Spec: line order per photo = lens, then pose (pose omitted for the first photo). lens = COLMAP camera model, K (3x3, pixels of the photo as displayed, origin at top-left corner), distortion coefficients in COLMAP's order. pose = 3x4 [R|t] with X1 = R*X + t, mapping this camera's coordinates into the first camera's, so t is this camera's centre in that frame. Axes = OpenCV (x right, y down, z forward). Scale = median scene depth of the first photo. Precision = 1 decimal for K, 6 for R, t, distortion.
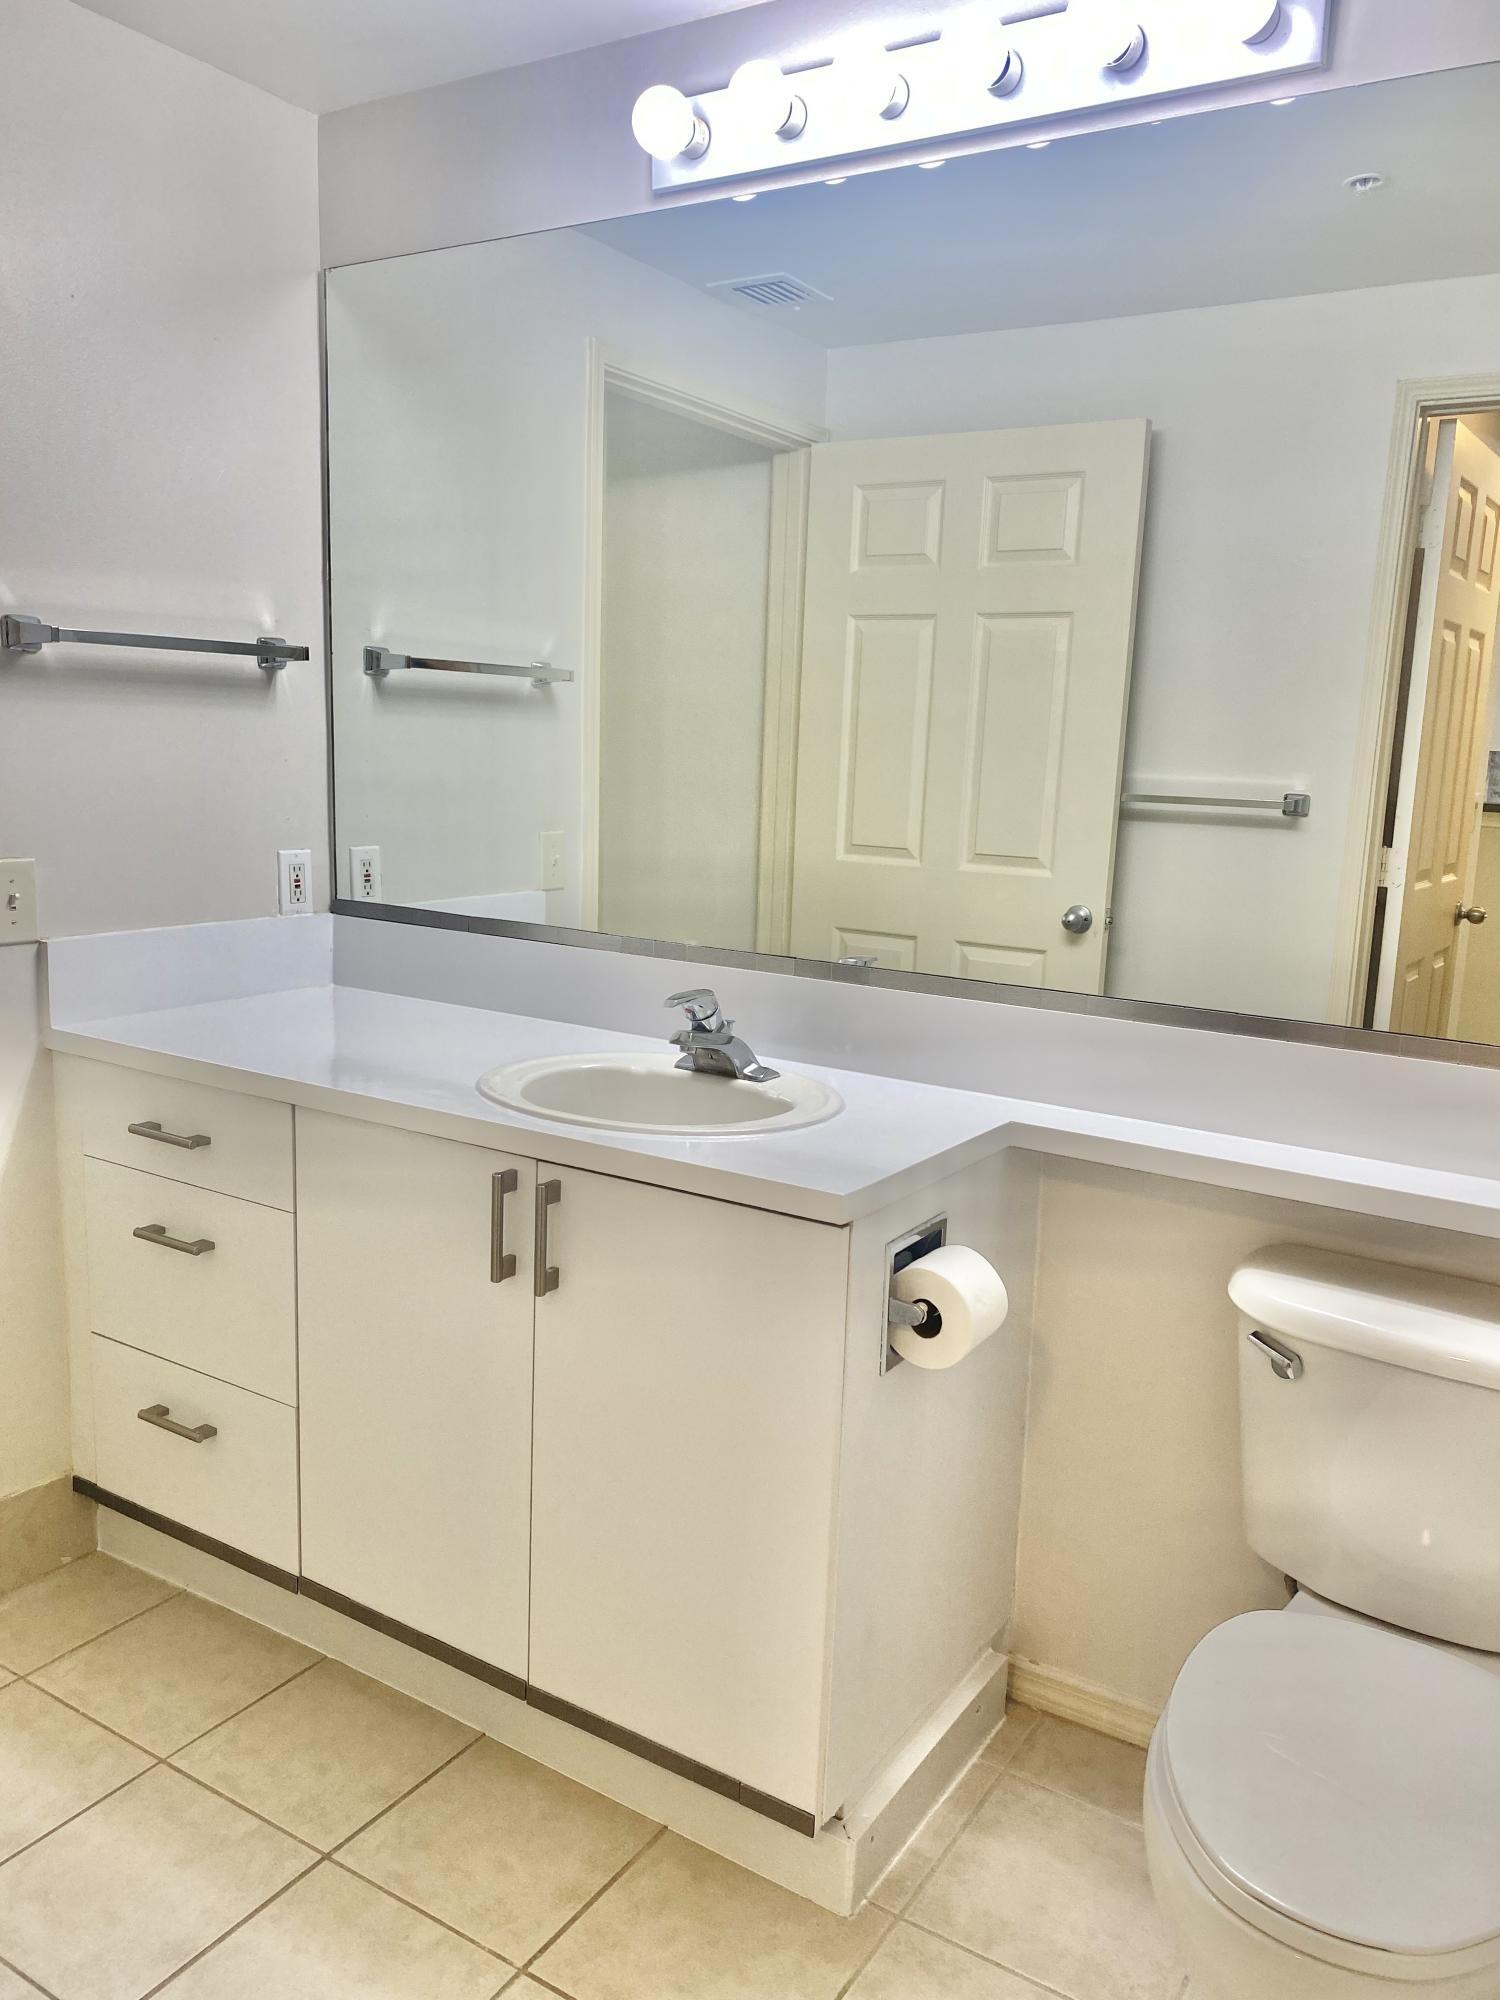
lens RADIAL K [[1514.3, 0, 802.4], [0, 1514.3, 998.3], [0, 0, 1]] dist [0.039447, -0.043408]
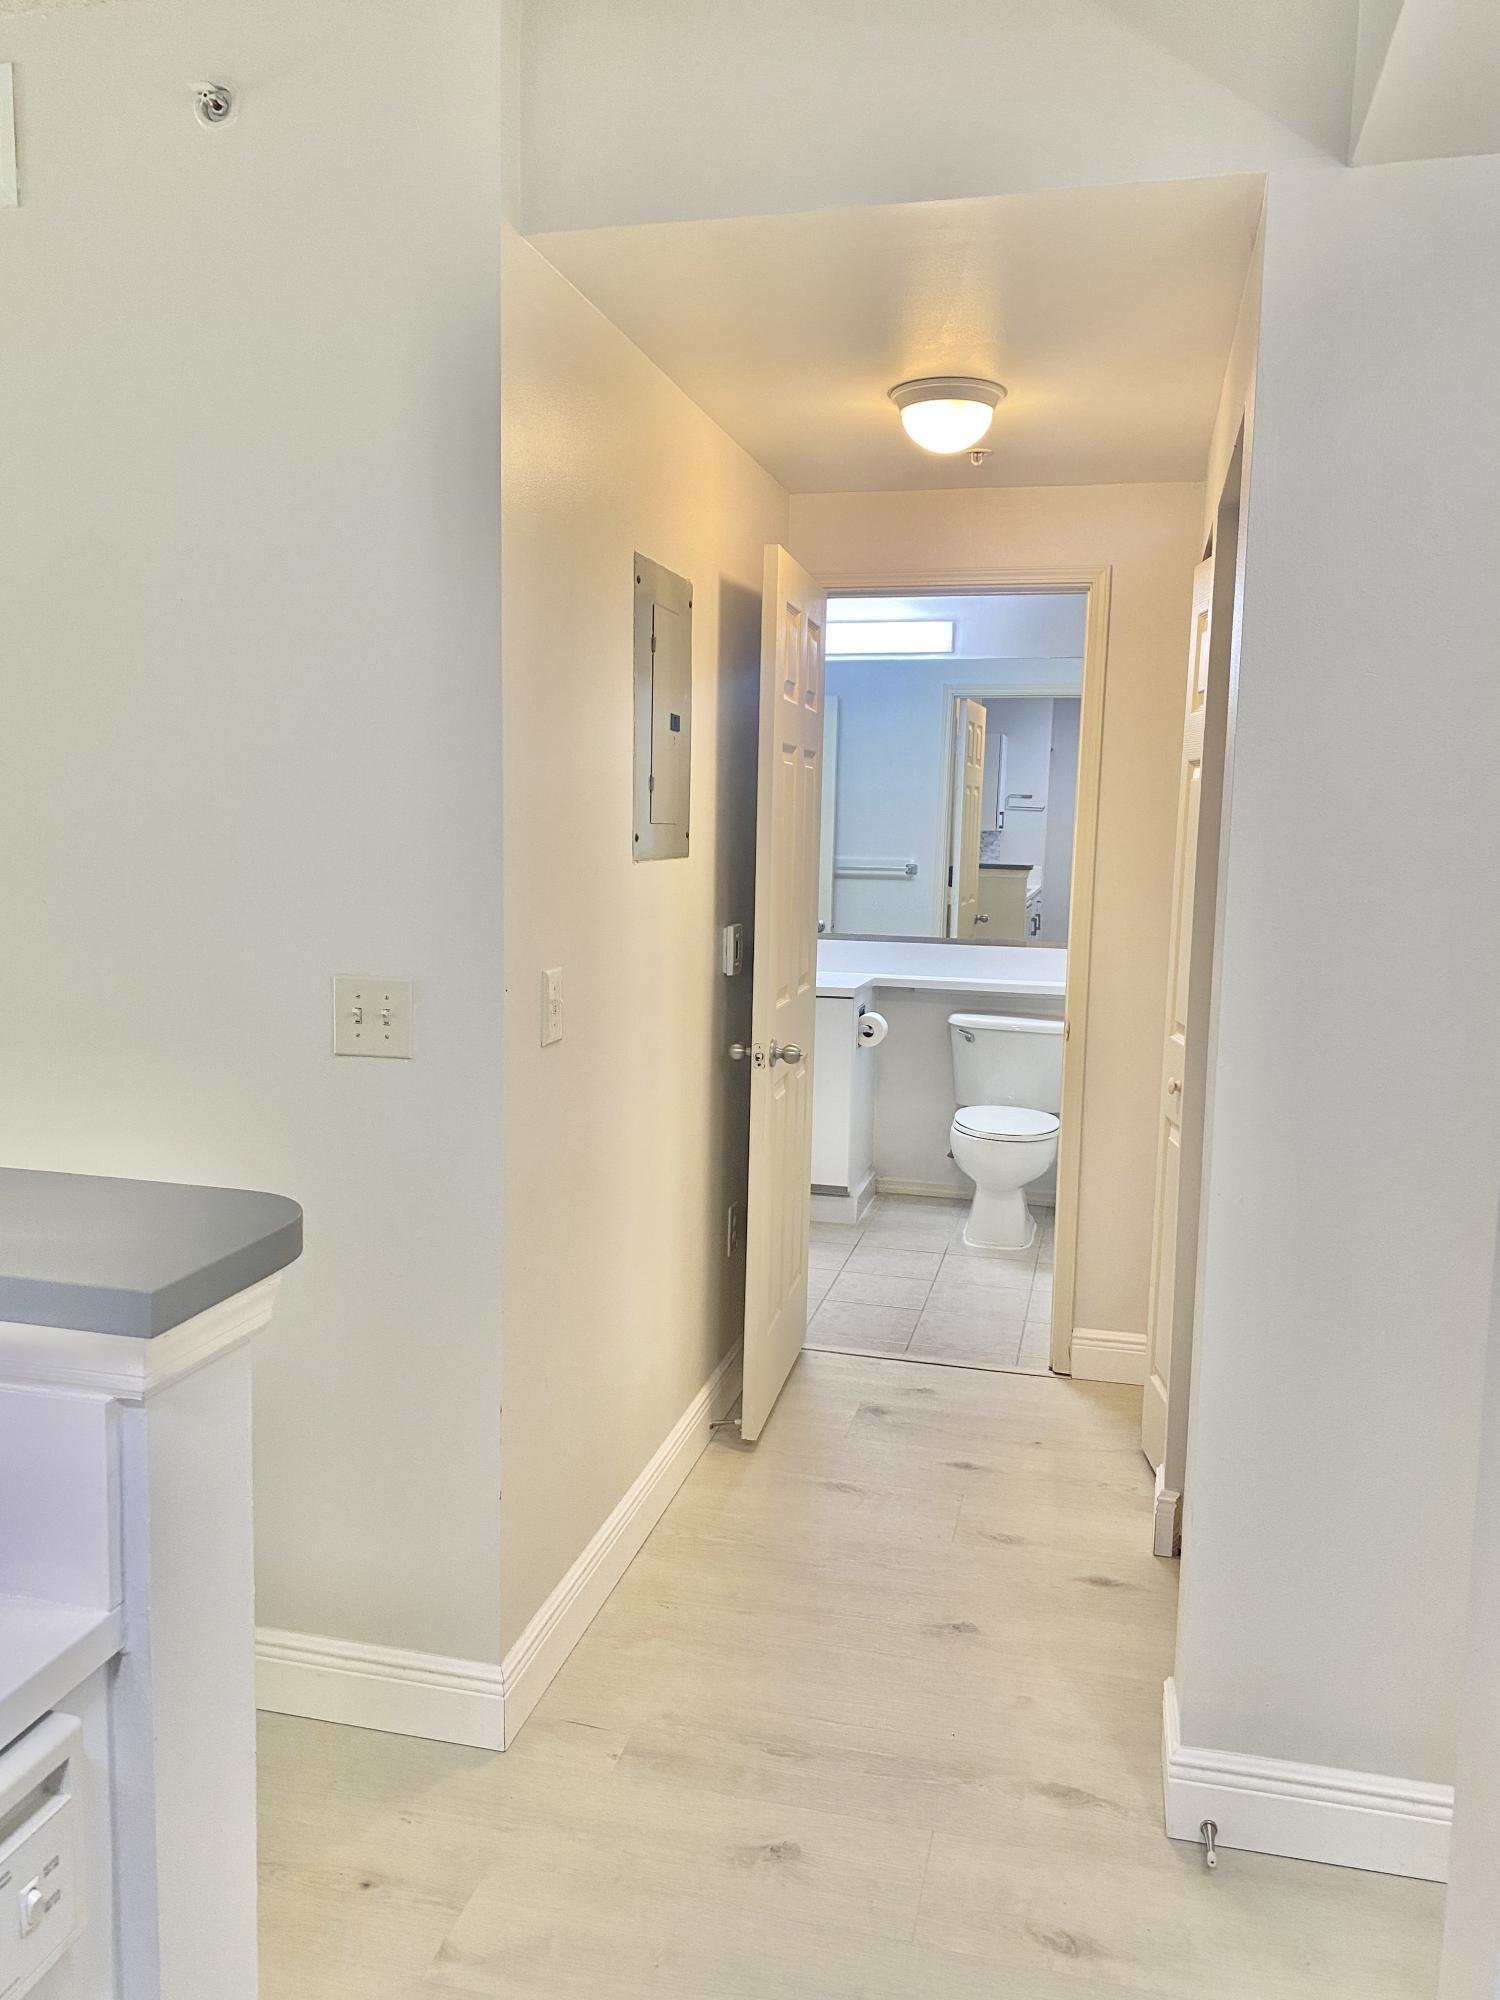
lens RADIAL K [[1514.3, 0, 750.0], [0, 1514.3, 1003.9], [0, 0, 1]] dist [0.039447, -0.043408]
pose [[0.953456, -0.061507, 0.295194, -0.590039], [0.073641, 0.996829, -0.030155, 0.122716], [-0.292403, 0.050490, 0.954961, -1.074675]]
